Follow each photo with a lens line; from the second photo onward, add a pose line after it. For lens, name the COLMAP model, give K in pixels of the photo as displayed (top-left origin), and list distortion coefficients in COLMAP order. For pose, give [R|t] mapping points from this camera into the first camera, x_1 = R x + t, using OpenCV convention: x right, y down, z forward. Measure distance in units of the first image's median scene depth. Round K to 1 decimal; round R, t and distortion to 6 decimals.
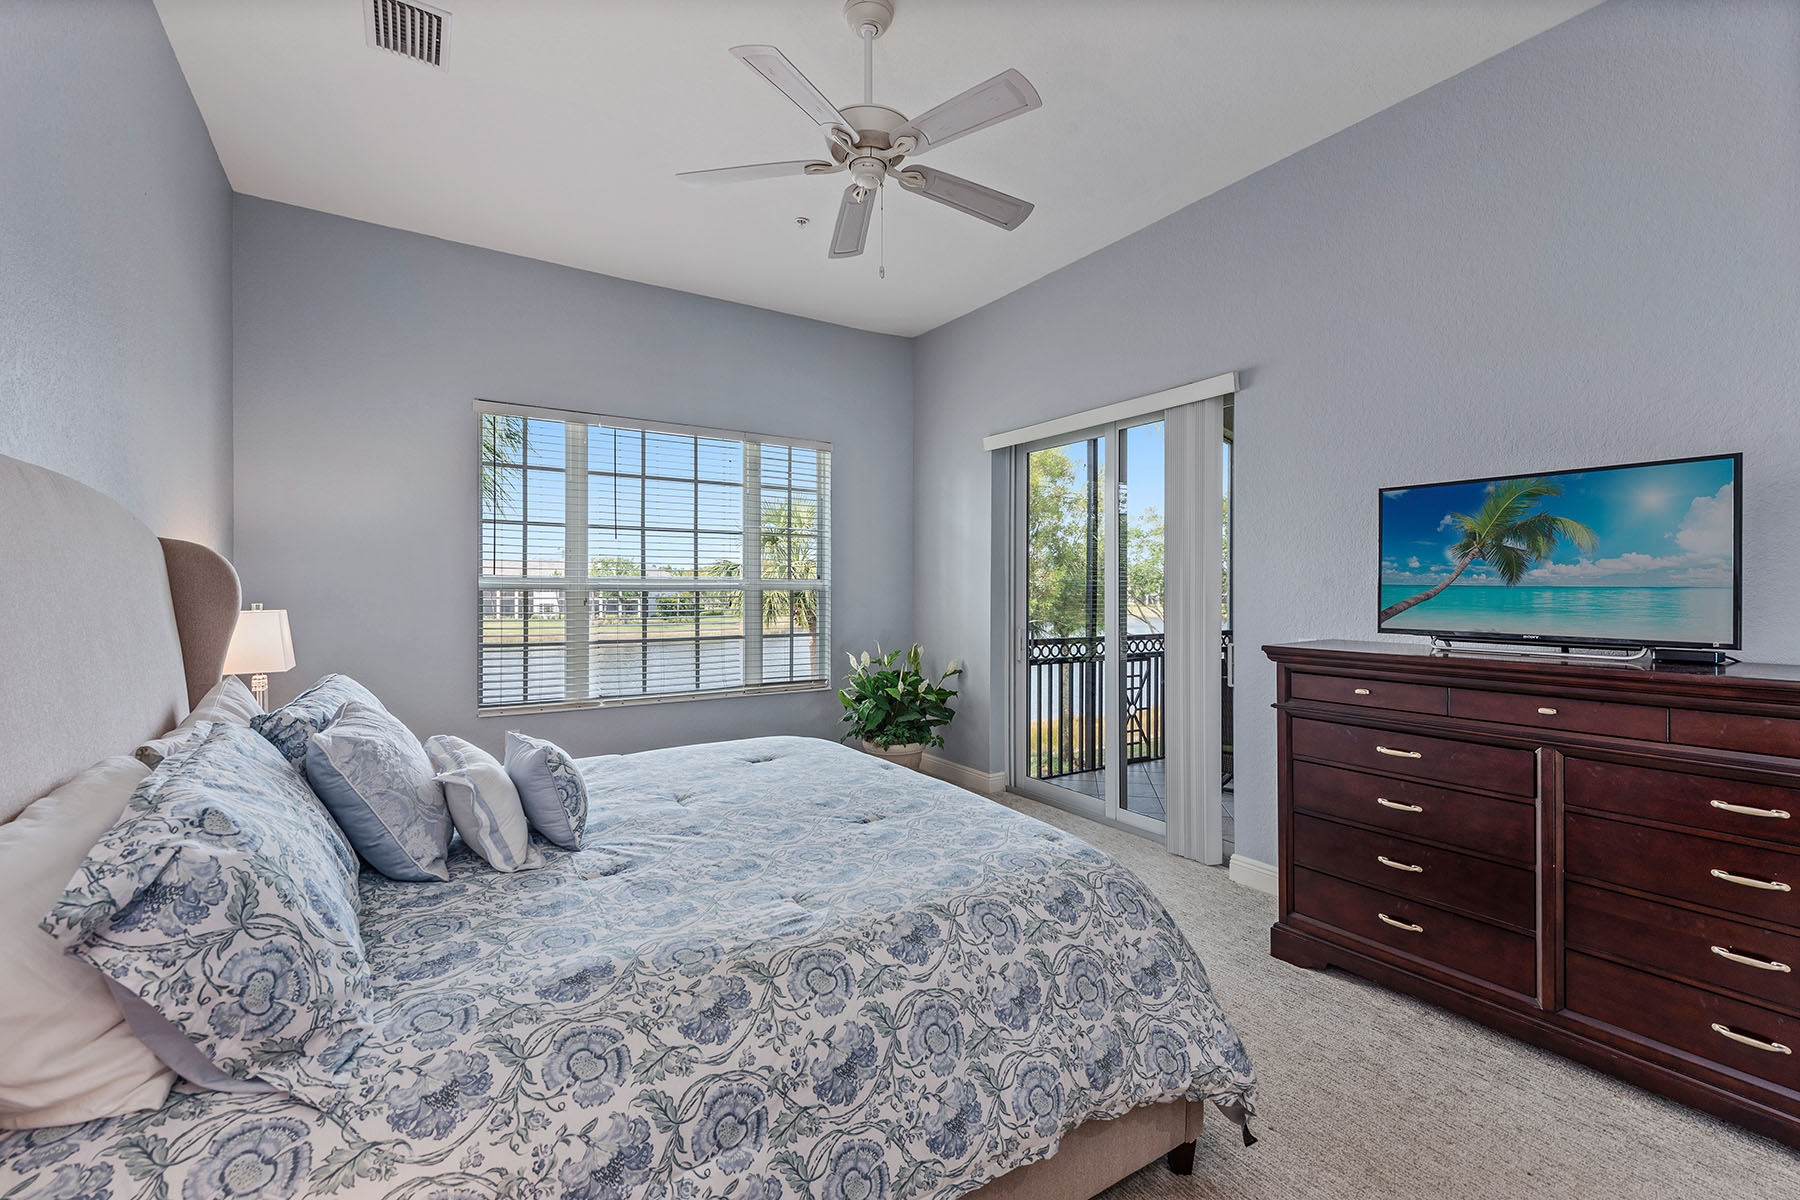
lens RADIAL K [[796.7, 0, 852.3], [0, 796.7, 607.0], [0, 0, 1]] dist [0.011296, -0.003467]
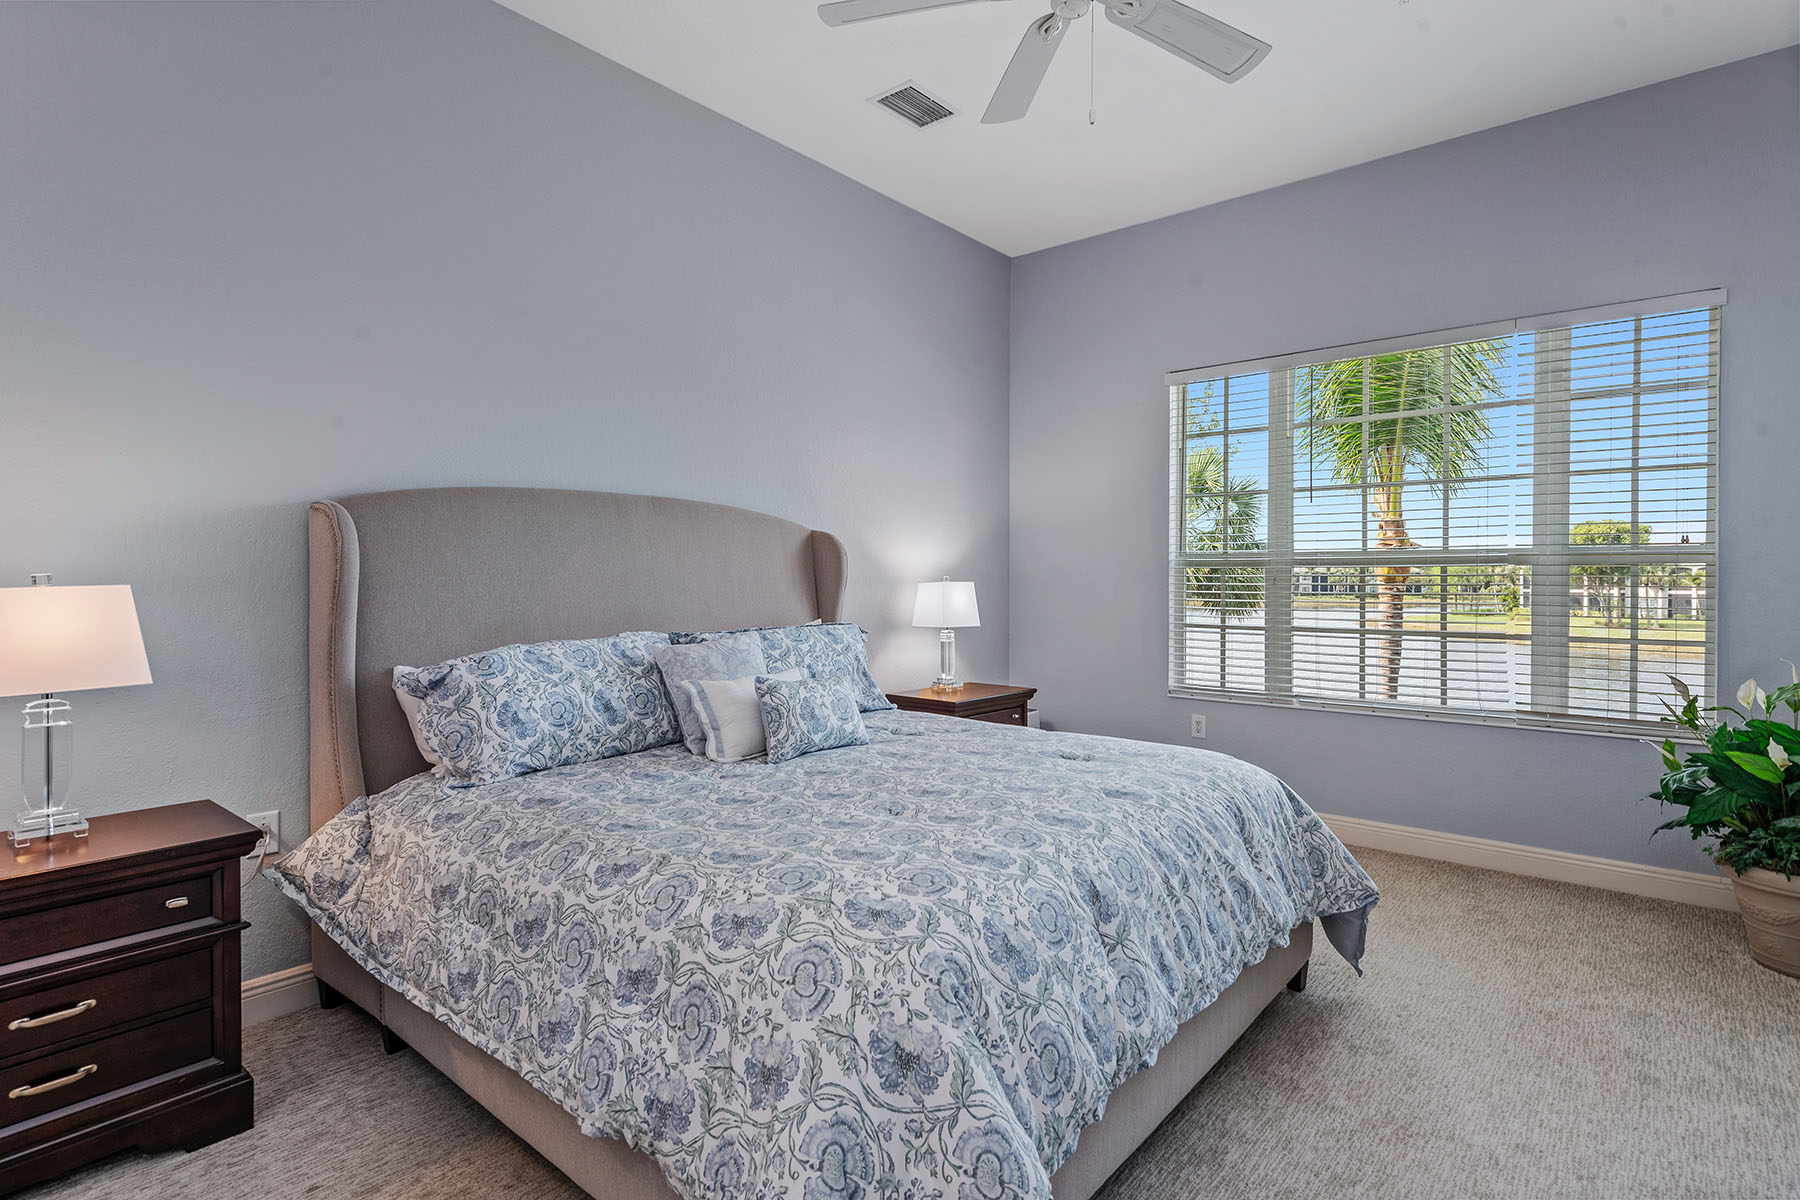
lens RADIAL K [[932.0, 0, 901.0], [0, 932.0, 582.5], [0, 0, 1]] dist [0.012061, -0.001686]
pose [[0.281681, 0.009426, -0.959462, 0.460253], [-0.012457, 0.999903, 0.006166, -0.004106], [0.959427, 0.010215, 0.281771, 0.315156]]
